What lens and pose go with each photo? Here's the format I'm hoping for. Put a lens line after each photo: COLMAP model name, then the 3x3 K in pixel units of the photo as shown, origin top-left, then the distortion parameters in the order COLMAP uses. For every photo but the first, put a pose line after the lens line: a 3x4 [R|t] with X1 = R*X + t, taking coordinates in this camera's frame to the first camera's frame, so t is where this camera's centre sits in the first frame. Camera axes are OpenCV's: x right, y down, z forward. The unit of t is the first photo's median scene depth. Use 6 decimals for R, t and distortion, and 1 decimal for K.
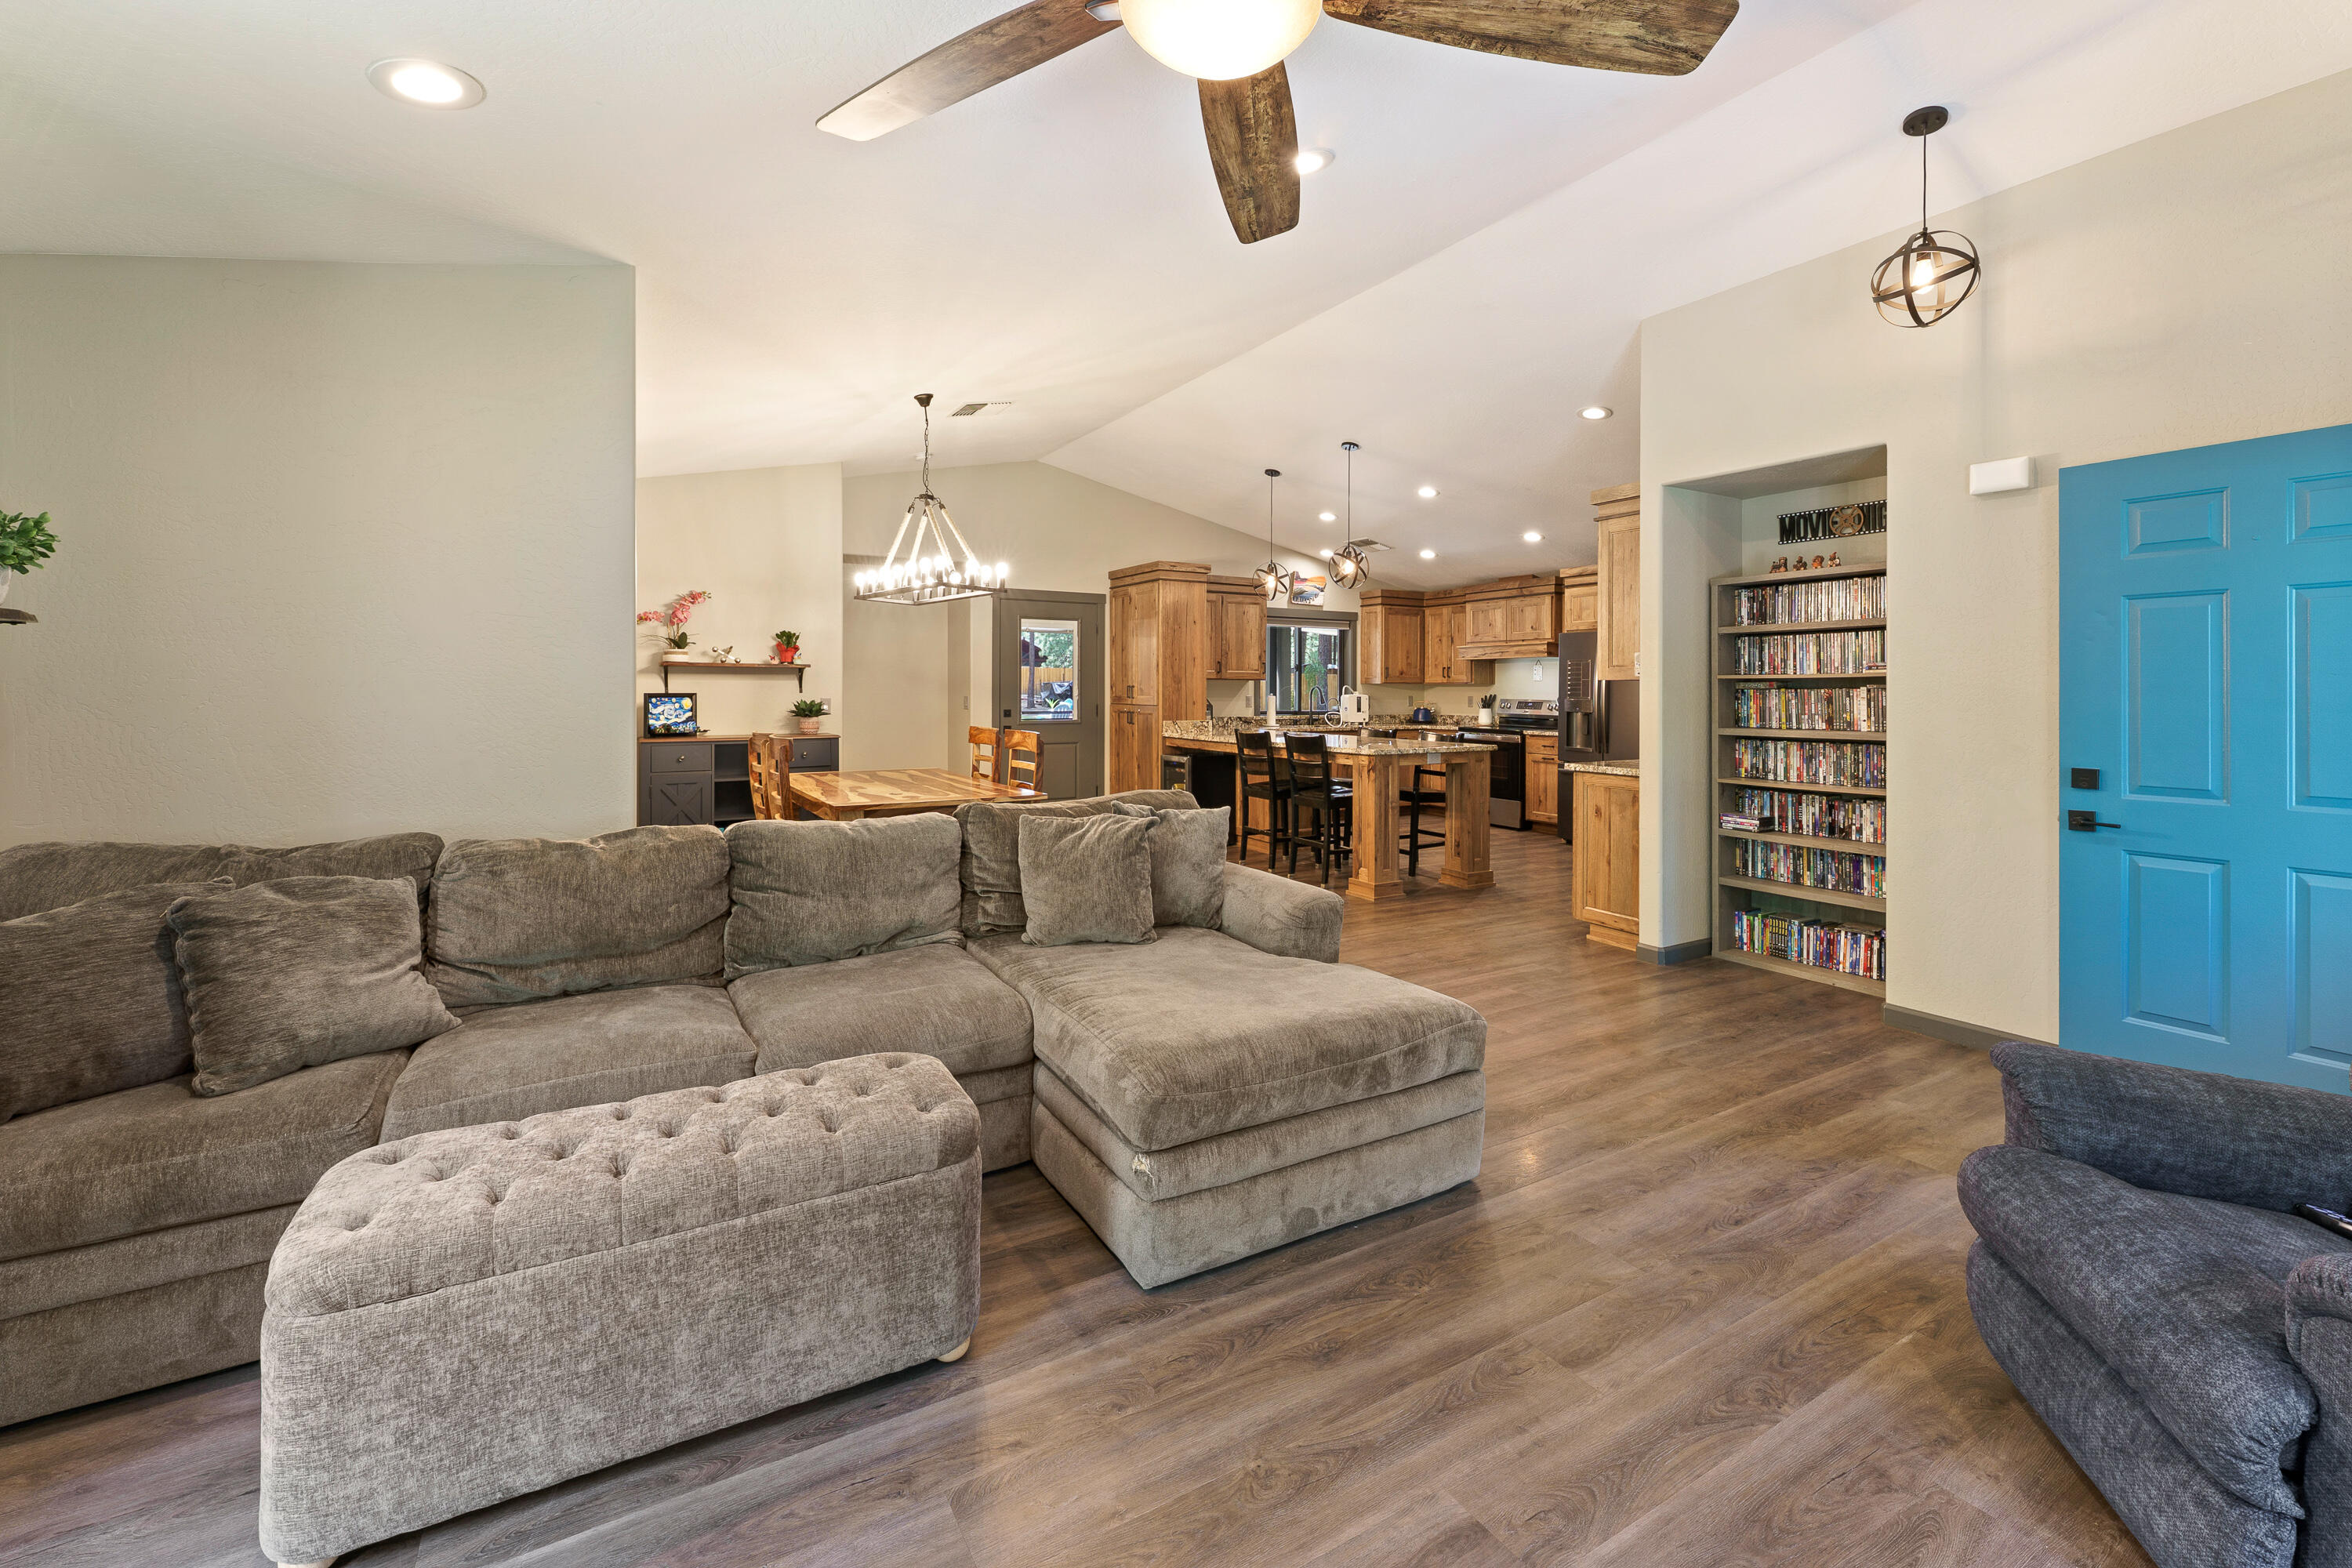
lens RADIAL K [[980.9, 0, 1191.1], [0, 980.9, 684.2], [0, 0, 1]] dist [0.002123, -0.000426]
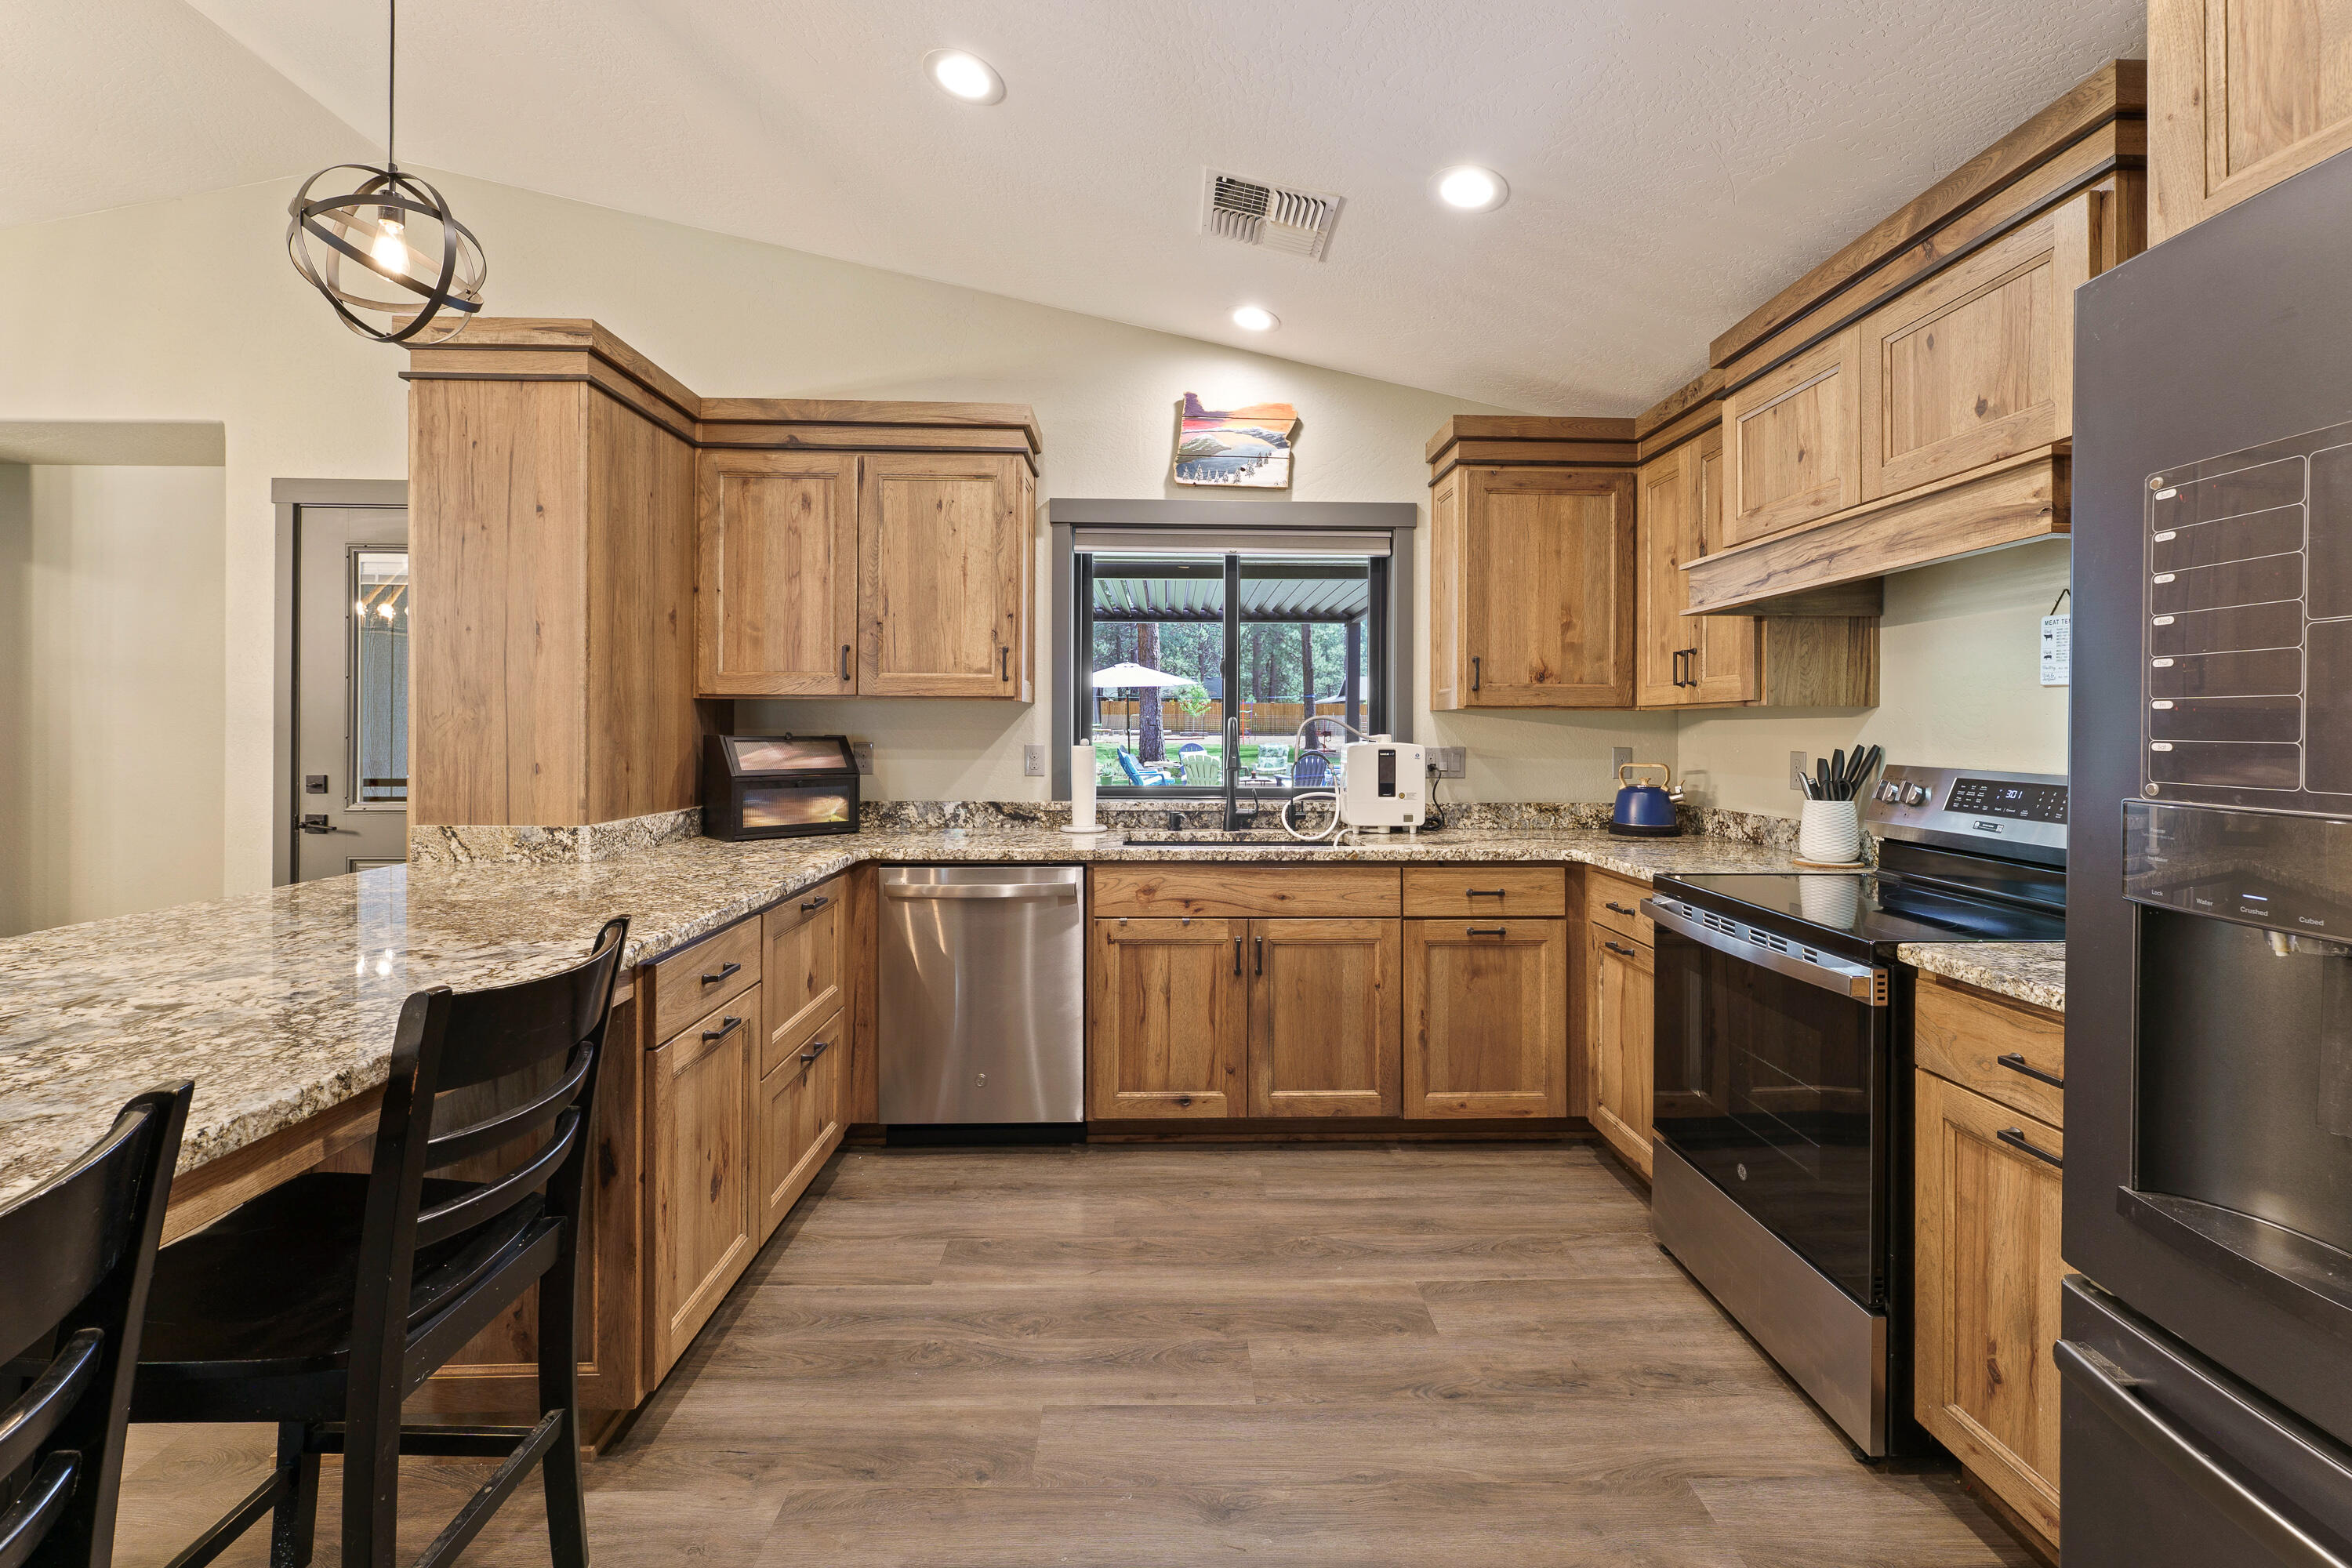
lens RADIAL K [[980.9, 0, 1192.2], [0, 980.9, 726.3], [0, 0, 1]] dist [0.002123, -0.000426]
pose [[0.872882, -0.000916, -0.487930, 0.306251], [0.001278, 0.999999, 0.000408, 0.005284], [0.487929, -0.000979, 0.872883, 0.754761]]
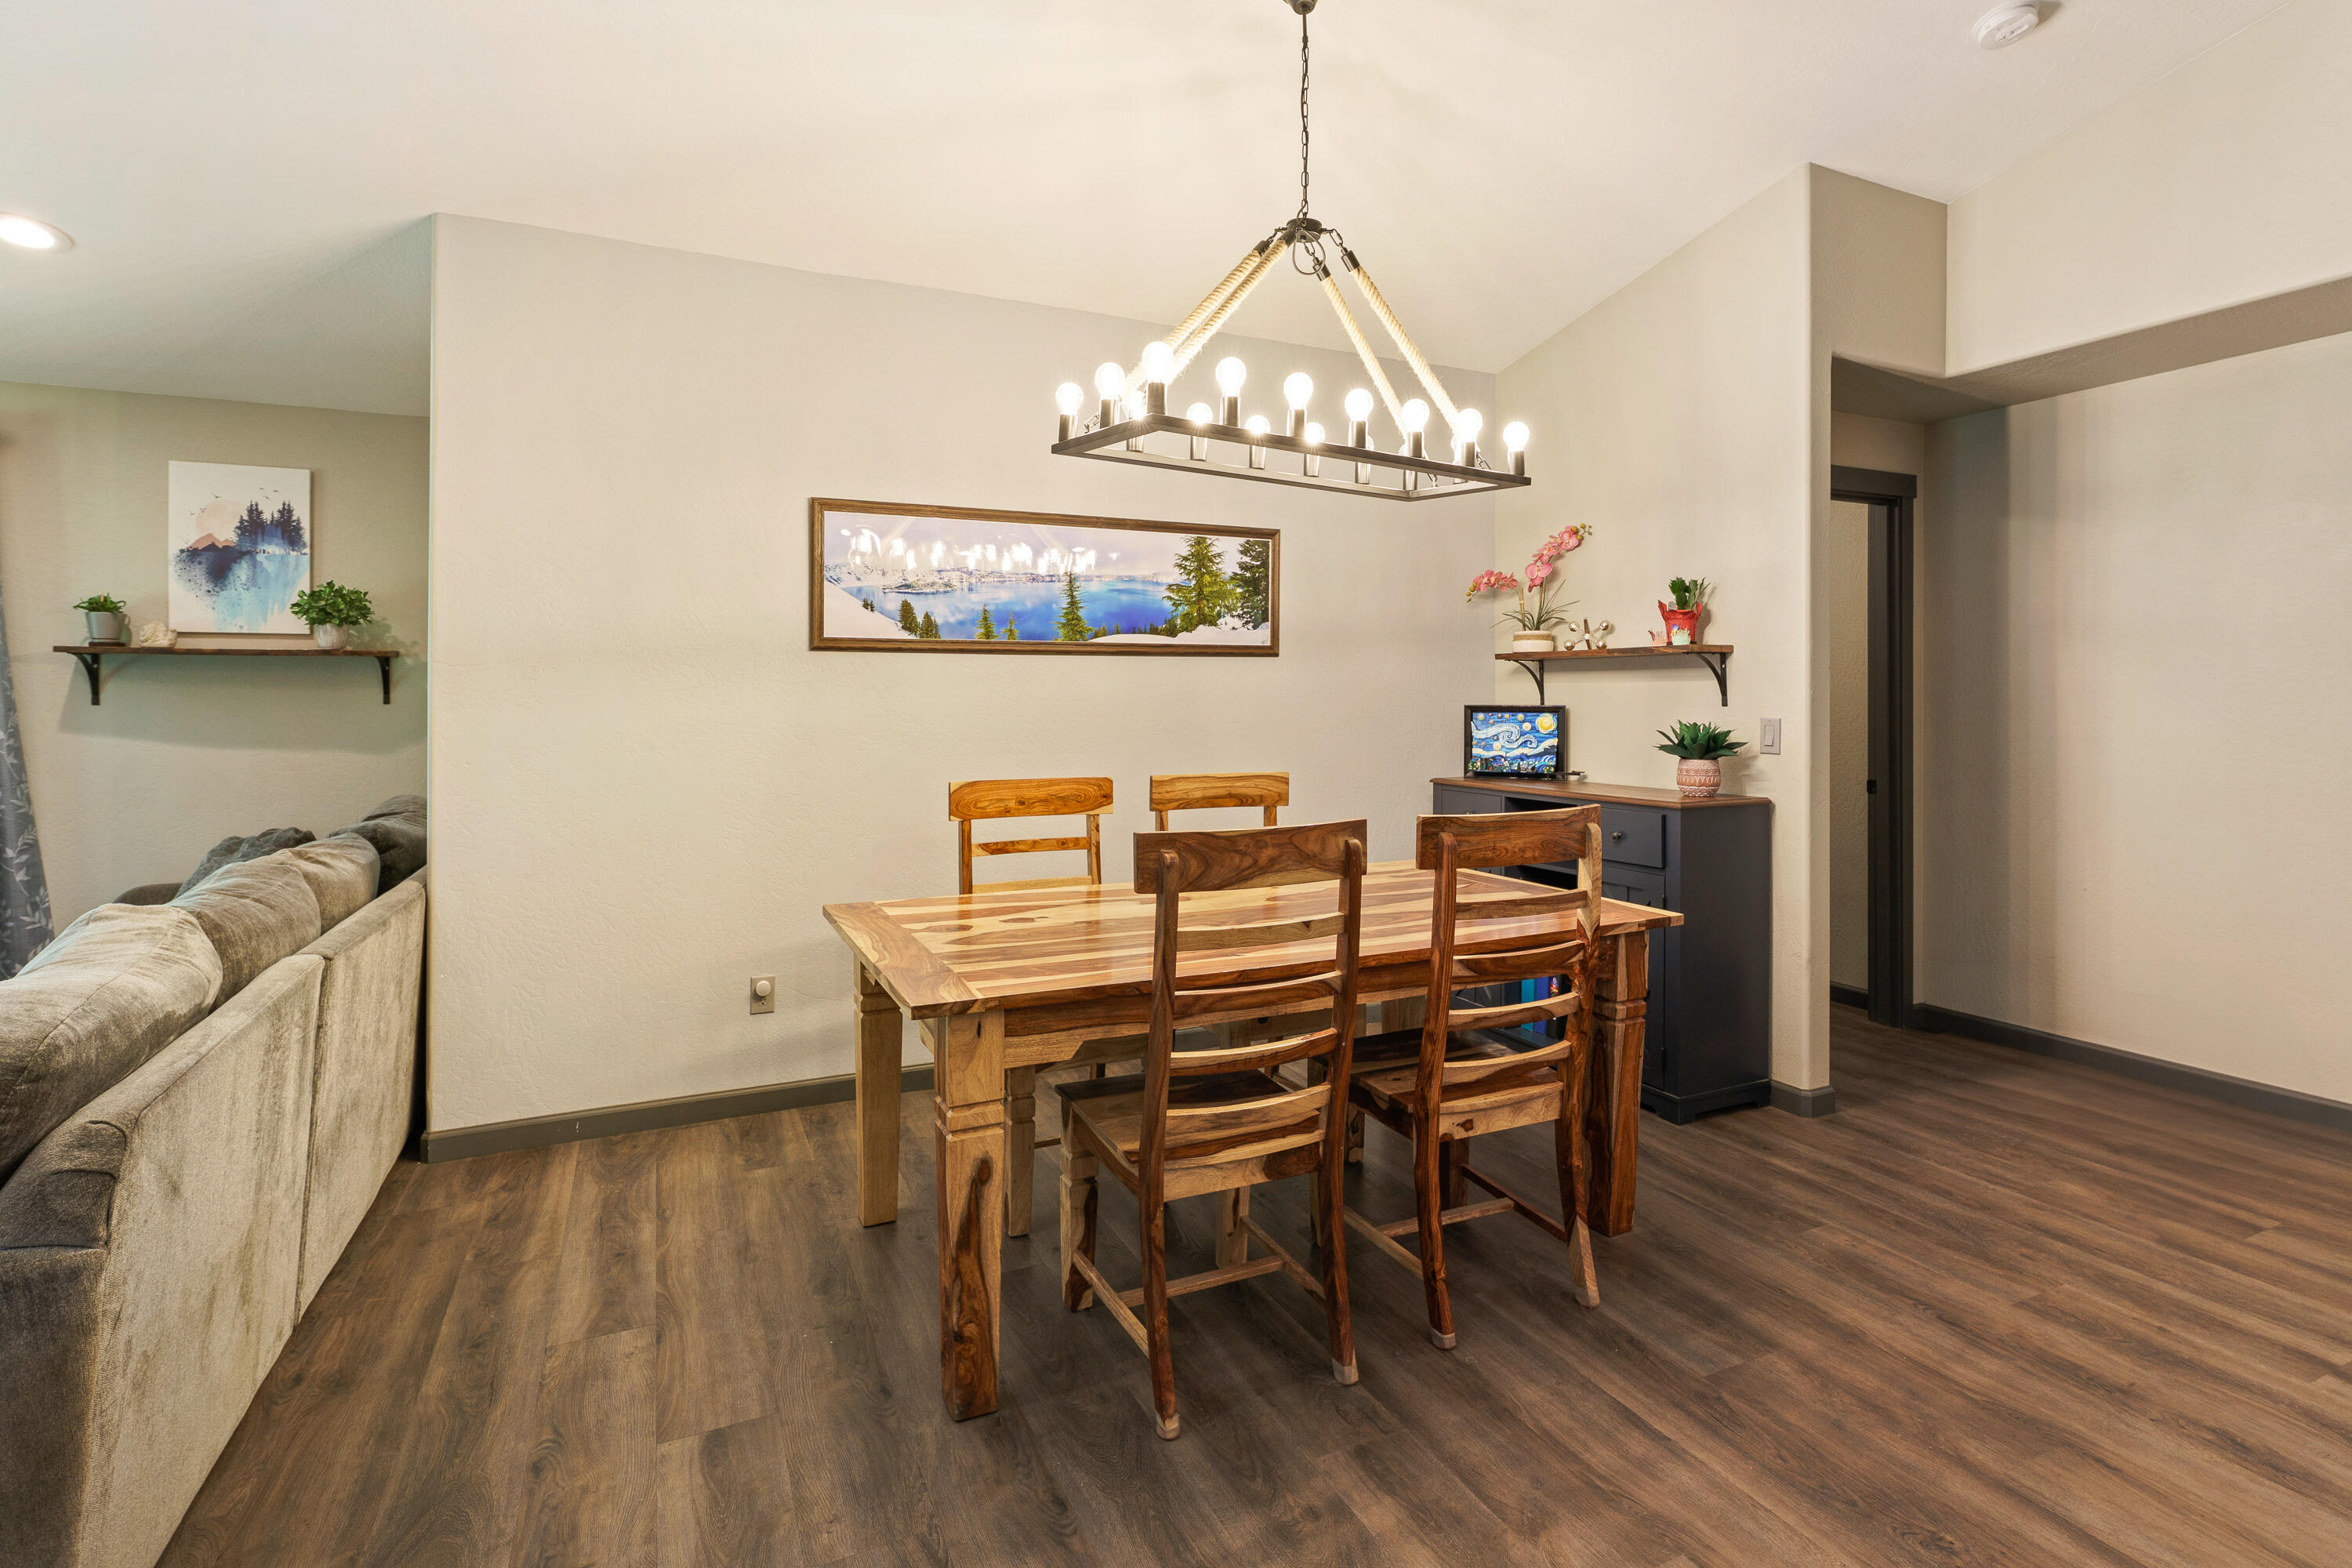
lens RADIAL K [[1113.6, 0, 1180.5], [0, 1113.6, 703.4], [0, 0, 1]] dist [-0.002617, 0.001279]
pose [[-0.108091, 0.002471, -0.994138, 0.117963], [0.004924, 0.999986, 0.001950, 0.003922], [0.994129, -0.004684, -0.108102, 0.602956]]
